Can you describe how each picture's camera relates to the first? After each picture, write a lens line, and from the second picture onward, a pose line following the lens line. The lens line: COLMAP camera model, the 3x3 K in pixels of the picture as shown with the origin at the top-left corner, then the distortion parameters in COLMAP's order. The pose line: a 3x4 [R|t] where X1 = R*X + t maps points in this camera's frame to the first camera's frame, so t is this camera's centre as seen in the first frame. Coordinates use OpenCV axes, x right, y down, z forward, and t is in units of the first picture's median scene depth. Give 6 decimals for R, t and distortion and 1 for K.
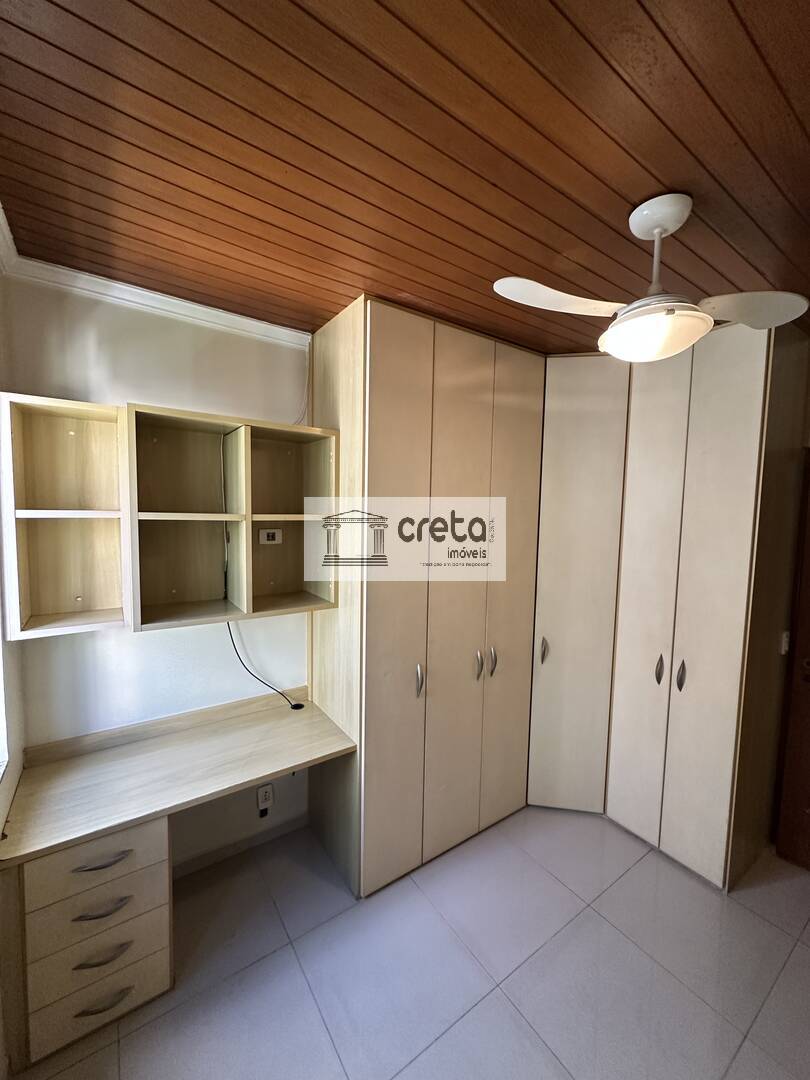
lens RADIAL K [[432.1, 0, 407.4], [0, 432.1, 545.6], [0, 0, 1]] dist [-0.013770, -0.000240]
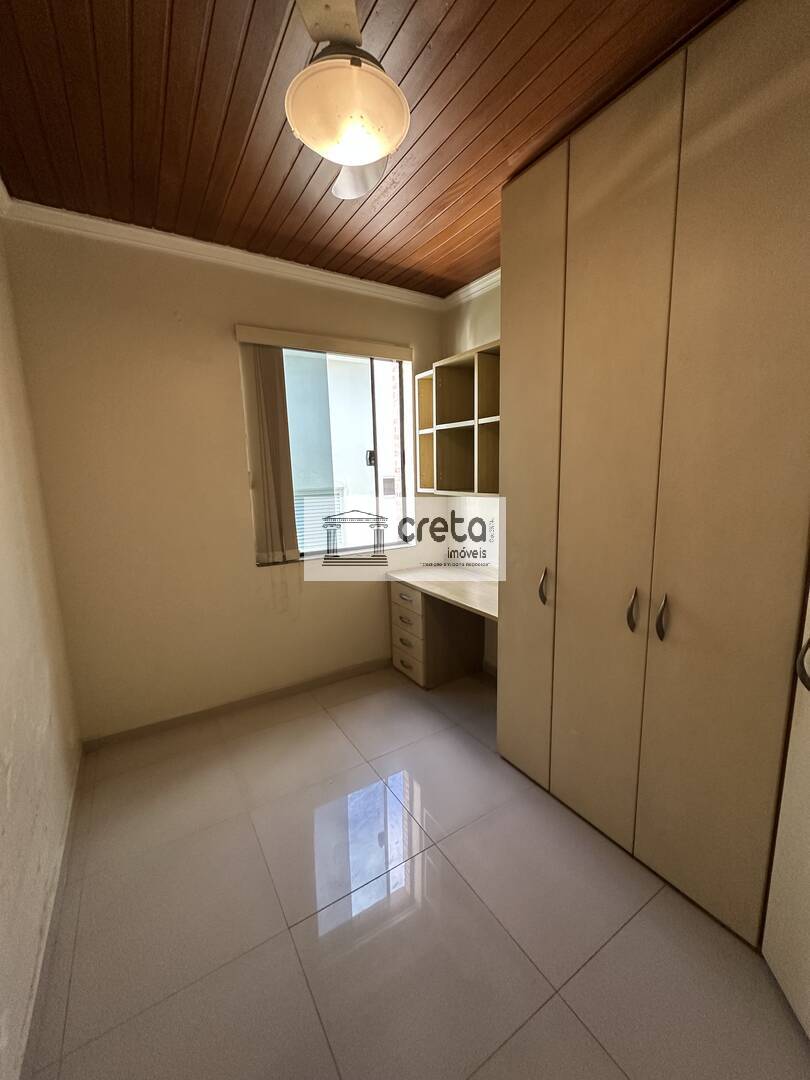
lens RADIAL K [[432.1, 0, 406.7], [0, 432.1, 536.6], [0, 0, 1]] dist [-0.013770, -0.000240]
pose [[-0.067118, 0.138912, -0.988028, 1.057696], [-0.044218, 0.988874, 0.142035, 0.112335], [0.996765, 0.053222, -0.060229, 0.874634]]
